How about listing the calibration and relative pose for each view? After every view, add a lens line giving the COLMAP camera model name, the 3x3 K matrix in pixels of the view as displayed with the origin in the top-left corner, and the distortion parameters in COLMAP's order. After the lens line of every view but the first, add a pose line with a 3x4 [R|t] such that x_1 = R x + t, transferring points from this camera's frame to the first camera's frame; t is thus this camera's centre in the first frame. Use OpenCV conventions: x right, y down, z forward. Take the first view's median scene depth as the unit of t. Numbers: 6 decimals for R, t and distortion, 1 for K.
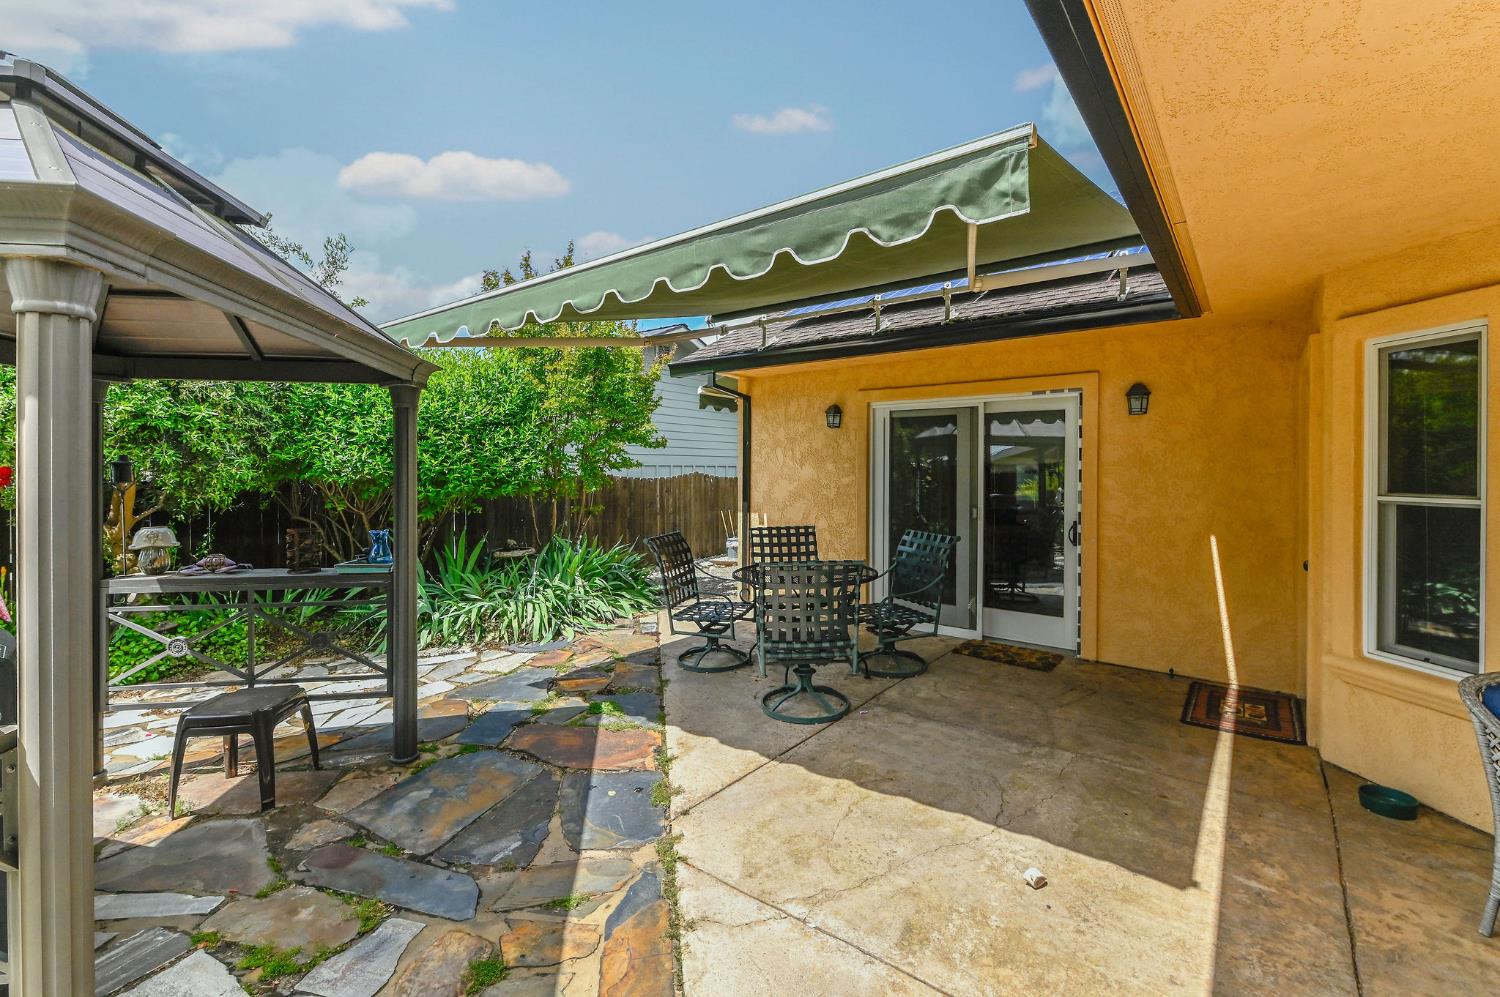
lens RADIAL K [[648.4, 0, 755.3], [0, 648.4, 472.2], [0, 0, 1]] dist [0.000056, 0.000002]
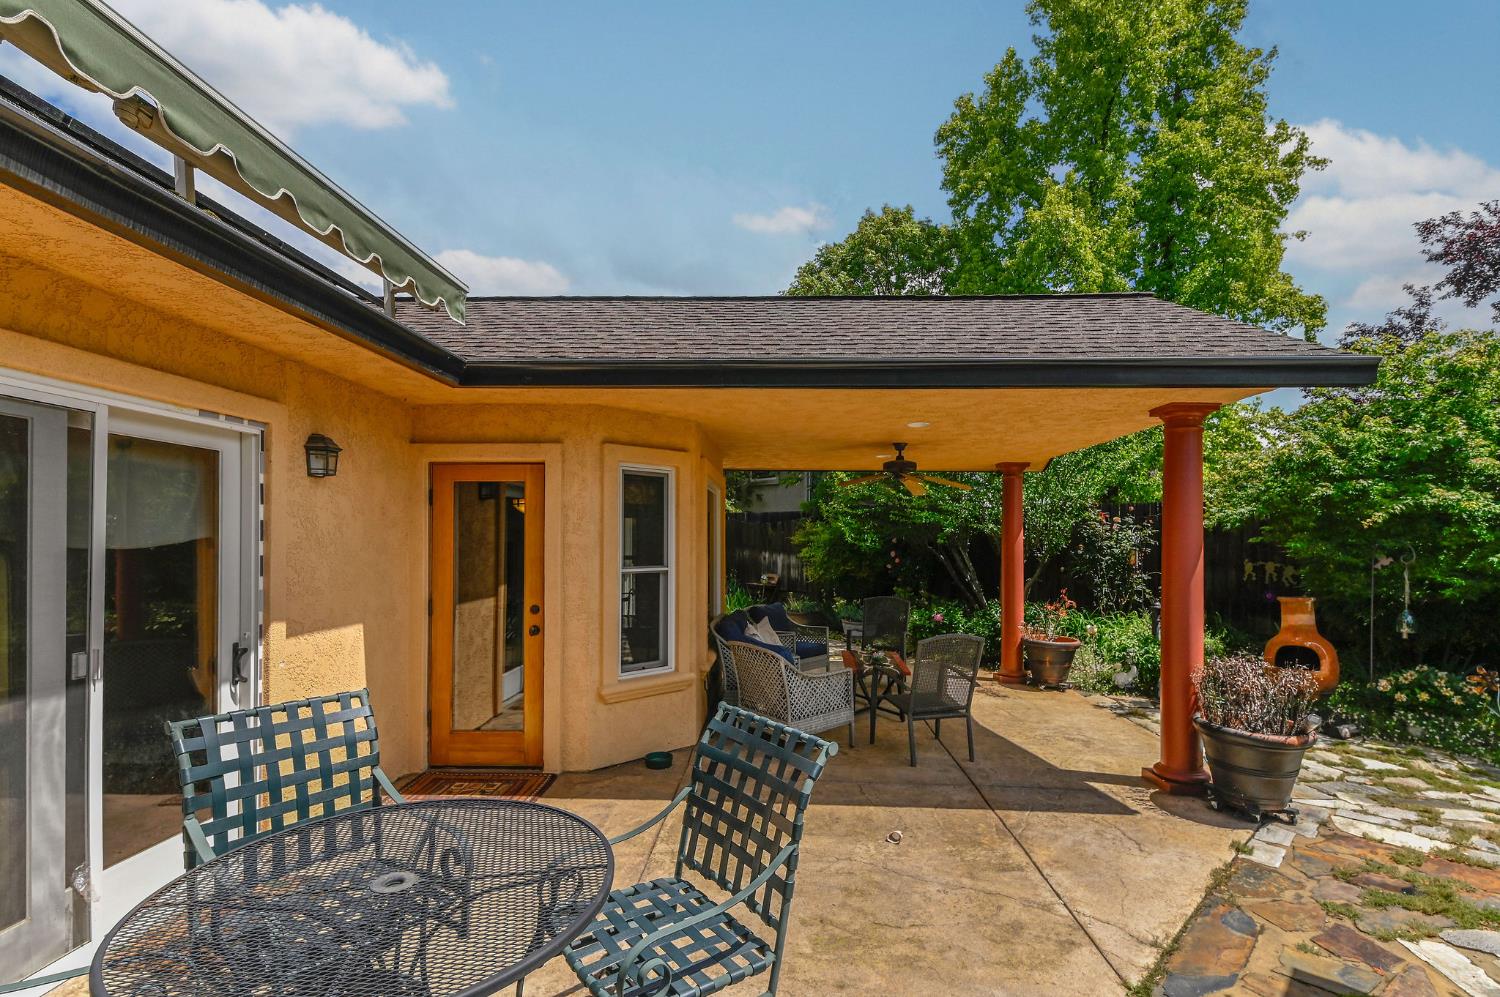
lens RADIAL K [[682.1, 0, 752.5], [0, 682.1, 544.1], [0, 0, 1]] dist [0.000580, 0.000161]
pose [[-0.574344, -0.012417, 0.818520, -0.300415], [-0.003566, 0.999913, 0.012667, -0.025685], [-0.818607, 0.004356, -0.574338, 1.006369]]
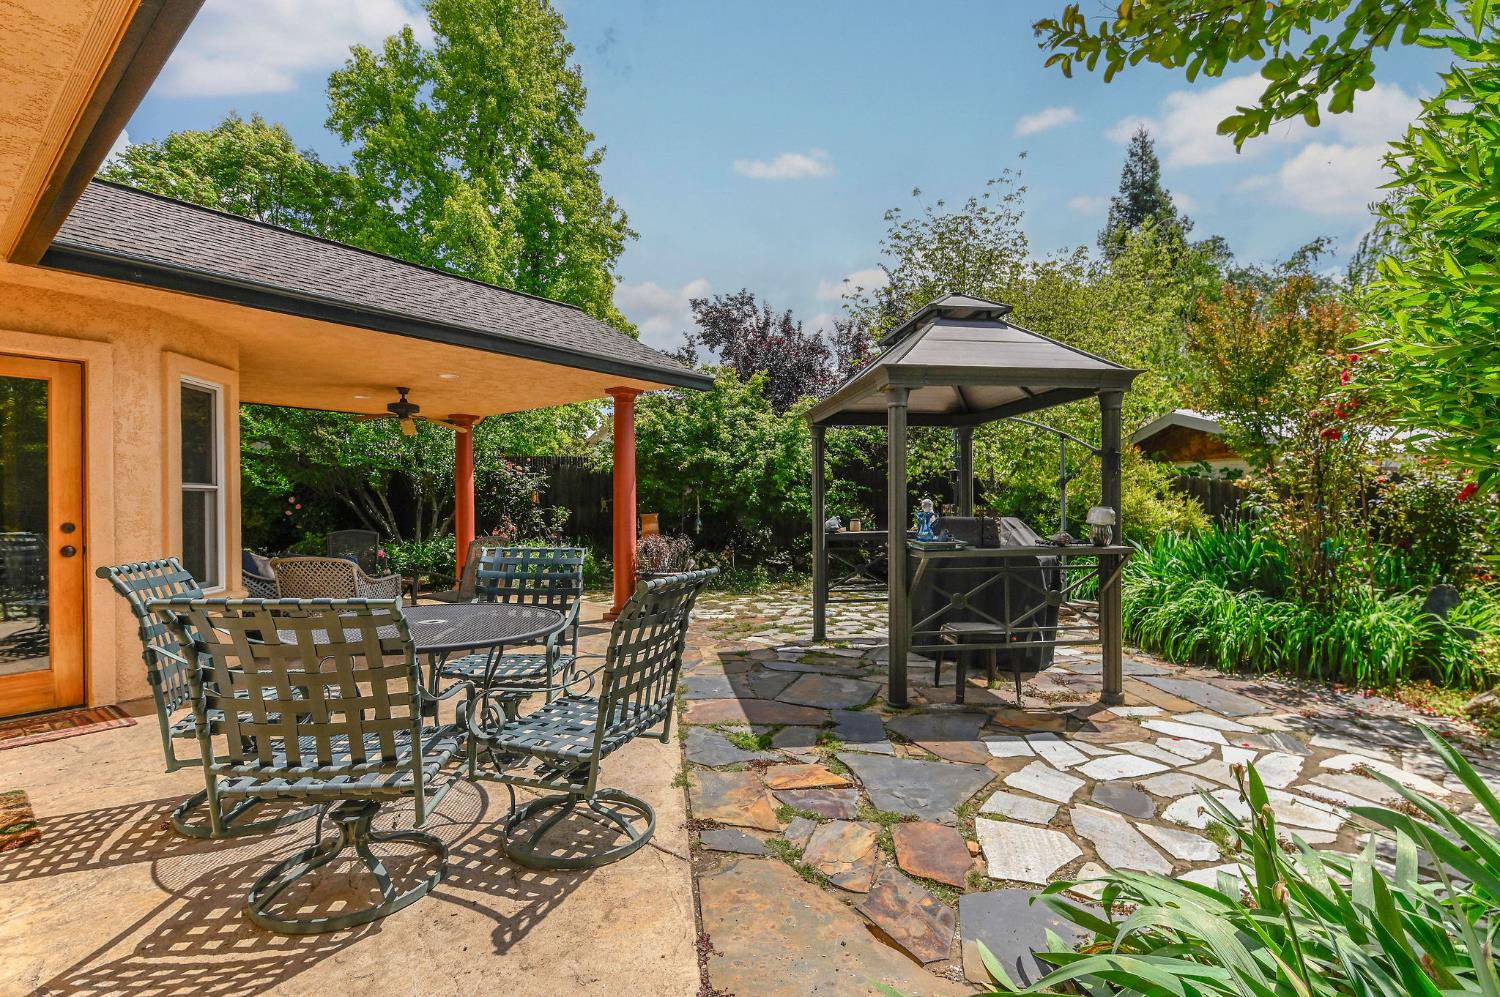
lens RADIAL K [[686.9, 0, 770.2], [0, 686.9, 502.7], [0, 0, 1]] dist [0.000898, 0.000033]
pose [[-0.999994, 0.003538, -0.000368, -0.211013], [0.003536, 0.999986, 0.003946, 0.043765], [0.000381, 0.003944, -0.999992, 1.517699]]
